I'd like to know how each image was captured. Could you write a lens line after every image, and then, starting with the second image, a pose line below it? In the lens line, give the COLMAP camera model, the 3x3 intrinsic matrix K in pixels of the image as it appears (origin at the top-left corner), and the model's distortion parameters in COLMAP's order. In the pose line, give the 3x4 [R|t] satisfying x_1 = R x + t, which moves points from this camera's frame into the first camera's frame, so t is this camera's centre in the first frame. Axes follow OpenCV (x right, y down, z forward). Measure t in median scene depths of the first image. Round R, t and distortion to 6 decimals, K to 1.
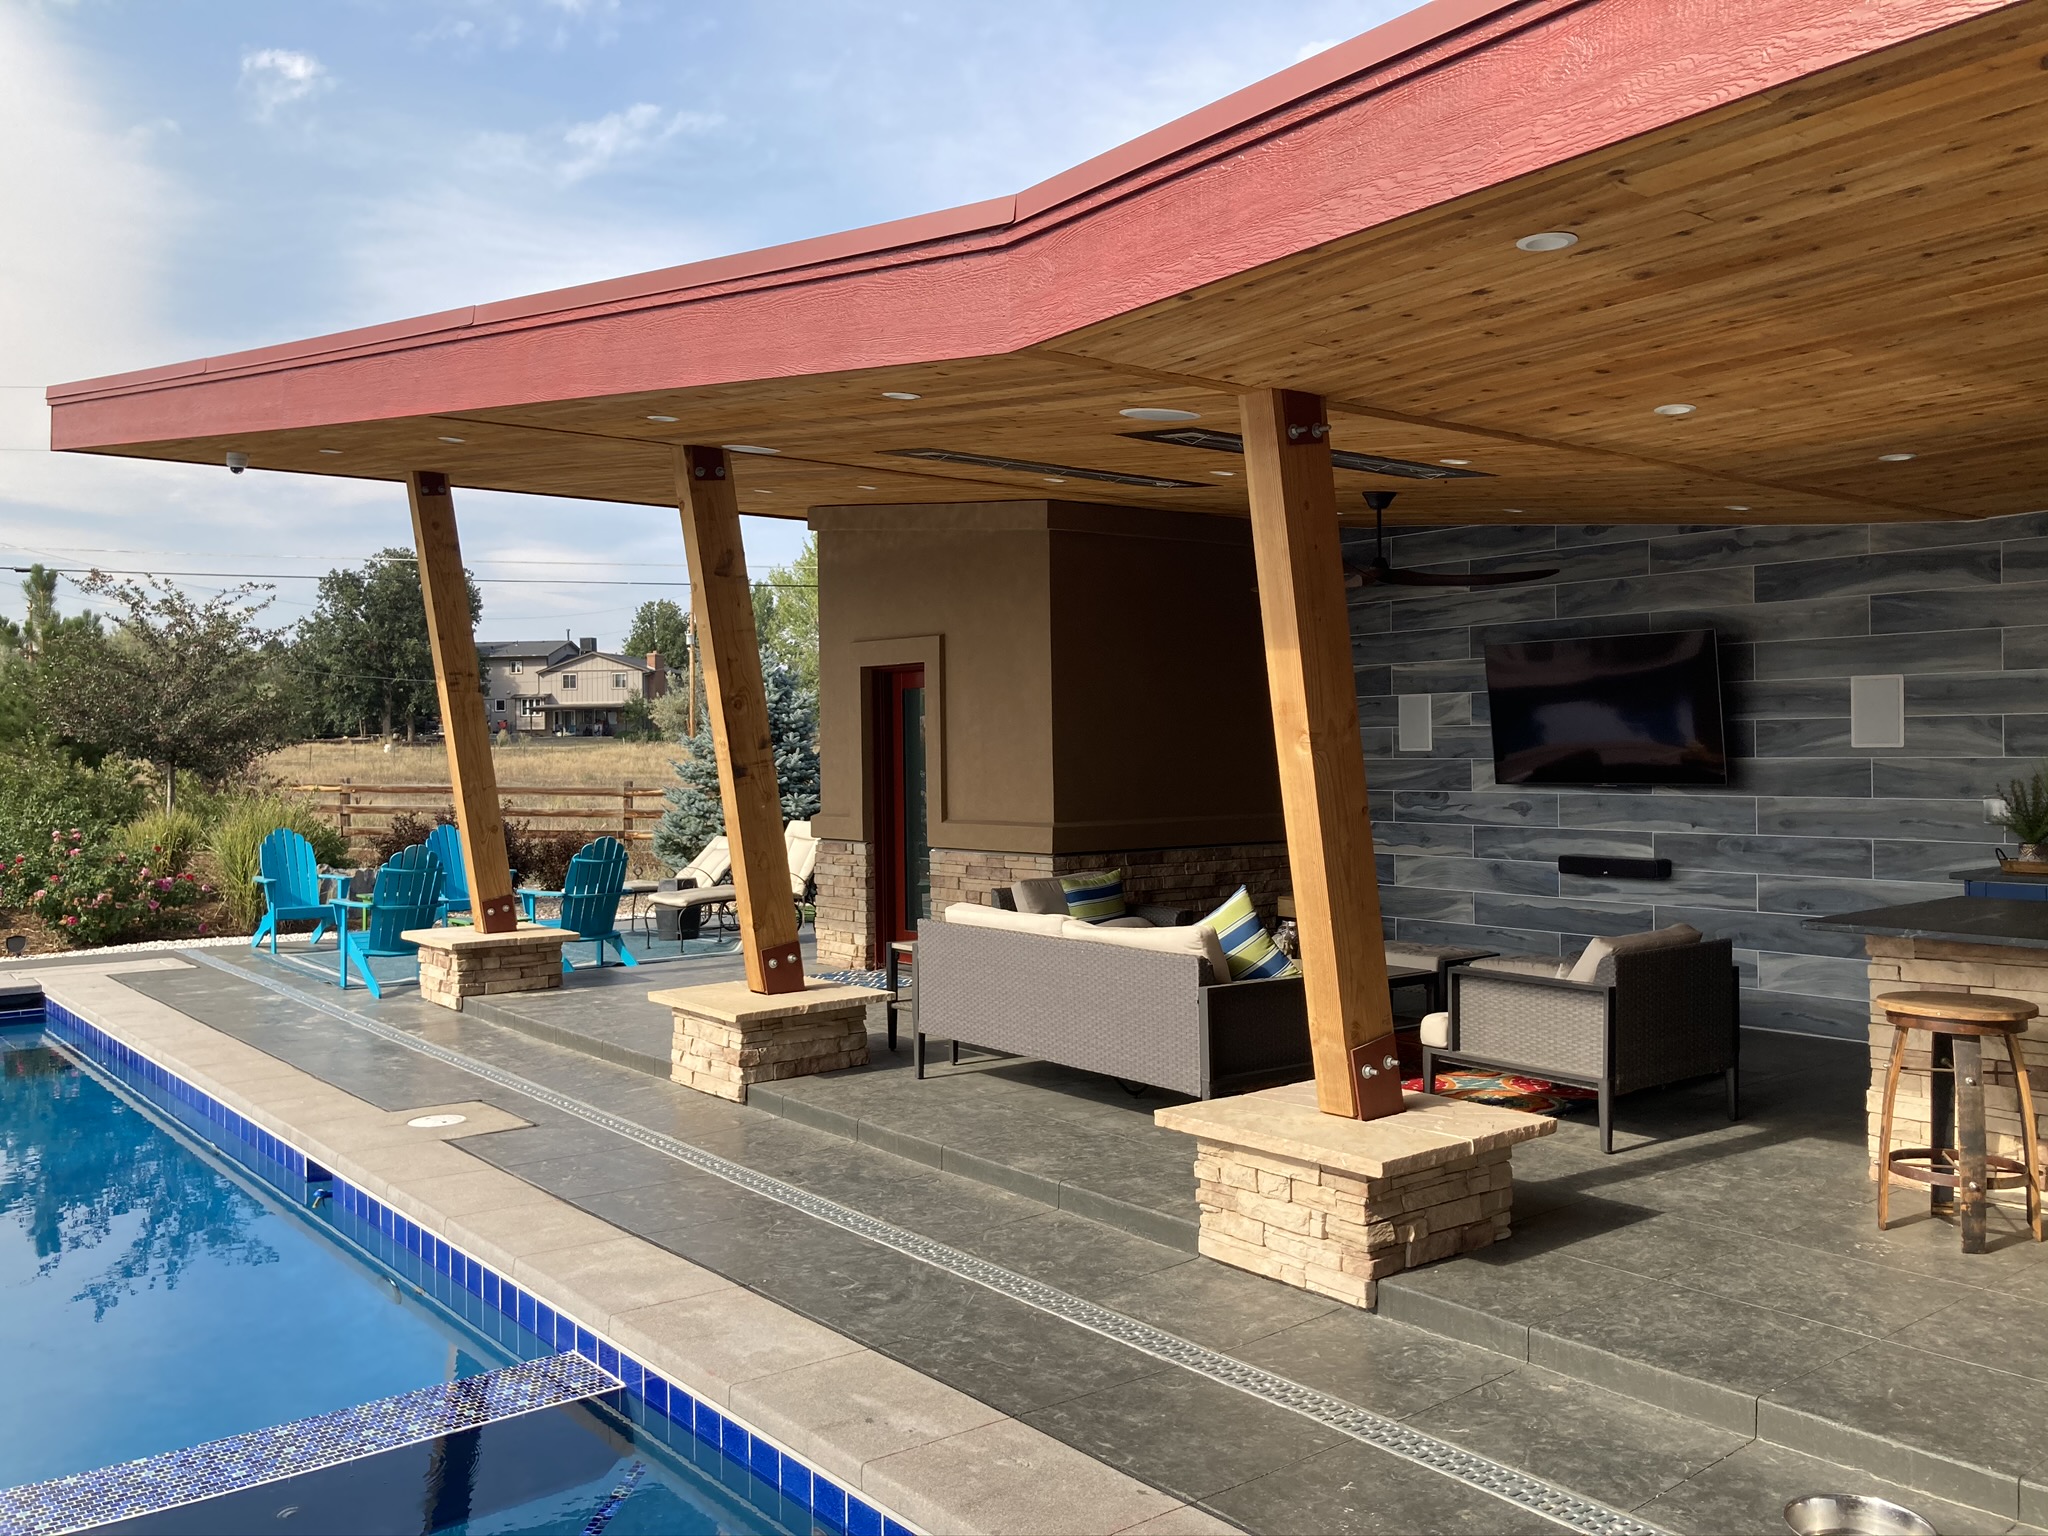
lens RADIAL K [[1696.0, 0, 1028.1], [0, 1696.0, 761.2], [0, 0, 1]] dist [0.005236, -0.004501]
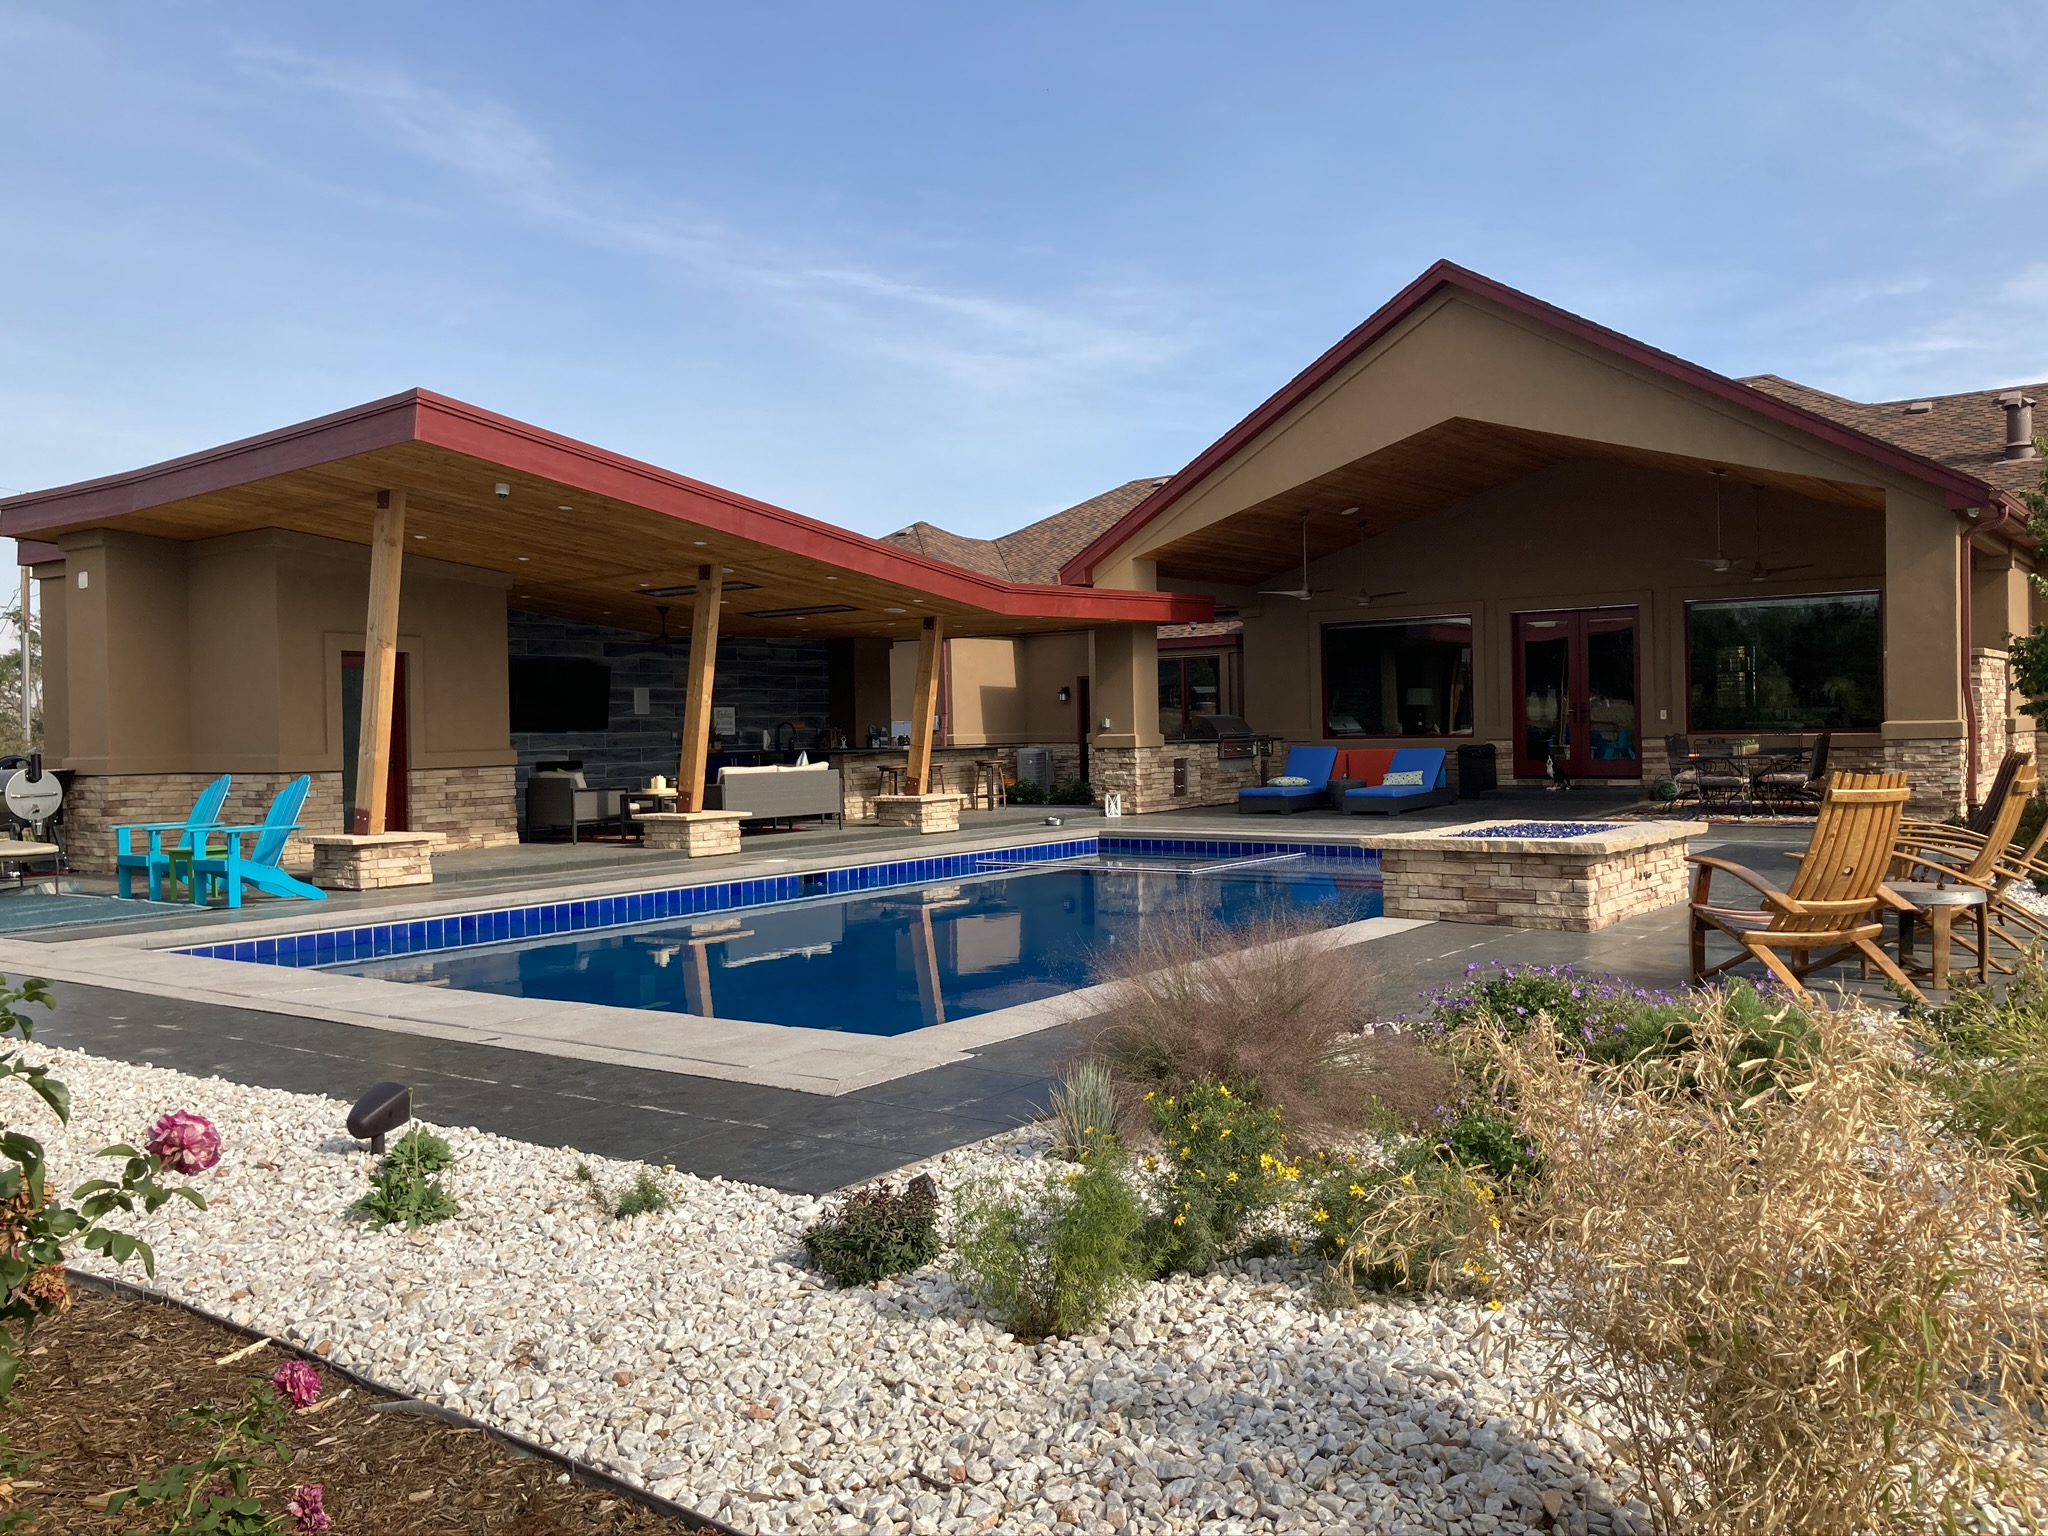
lens RADIAL K [[1676.3, 0, 1043.8], [0, 1676.3, 766.7], [0, 0, 1]] dist [0.096610, -0.288410]
pose [[-0.277750, -0.006322, 0.960633, -2.204340], [0.030344, 0.999422, 0.015351, 0.052926], [-0.960174, 0.033413, -0.277397, 1.088599]]
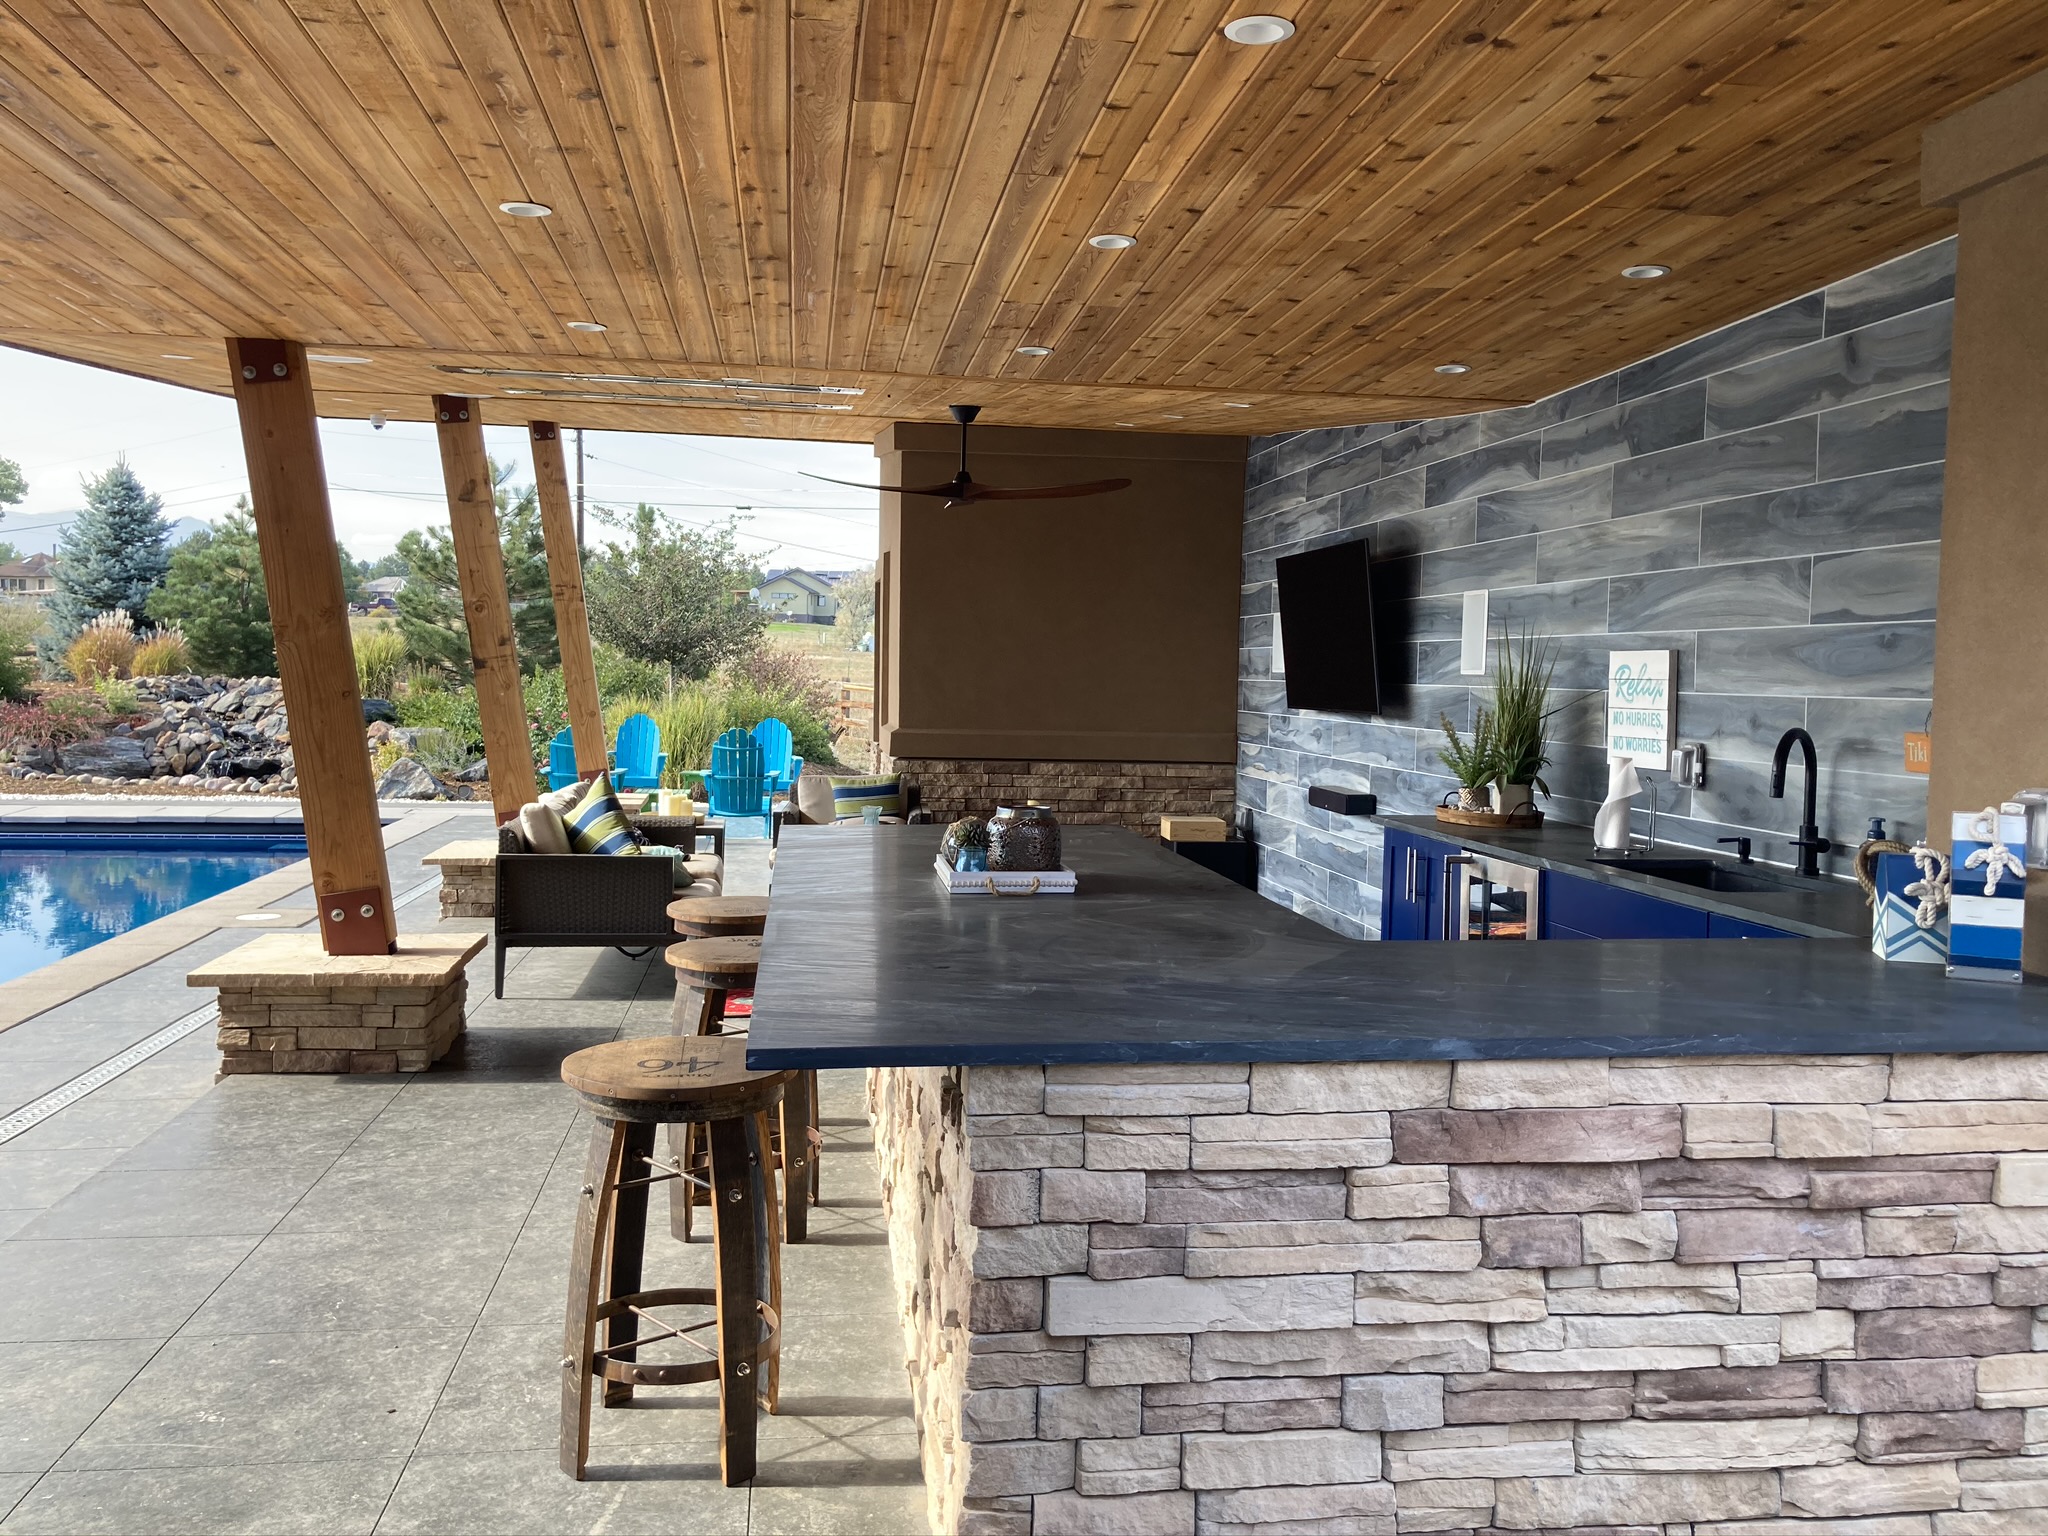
lens RADIAL K [[1696.0, 0, 1028.1], [0, 1696.0, 761.2], [0, 0, 1]] dist [0.005236, -0.004501]
pose [[0.864994, 0.056594, -0.498581, 0.707971], [-0.035947, 0.998055, 0.050925, 0.000046], [0.500494, -0.026127, 0.865346, 0.133204]]
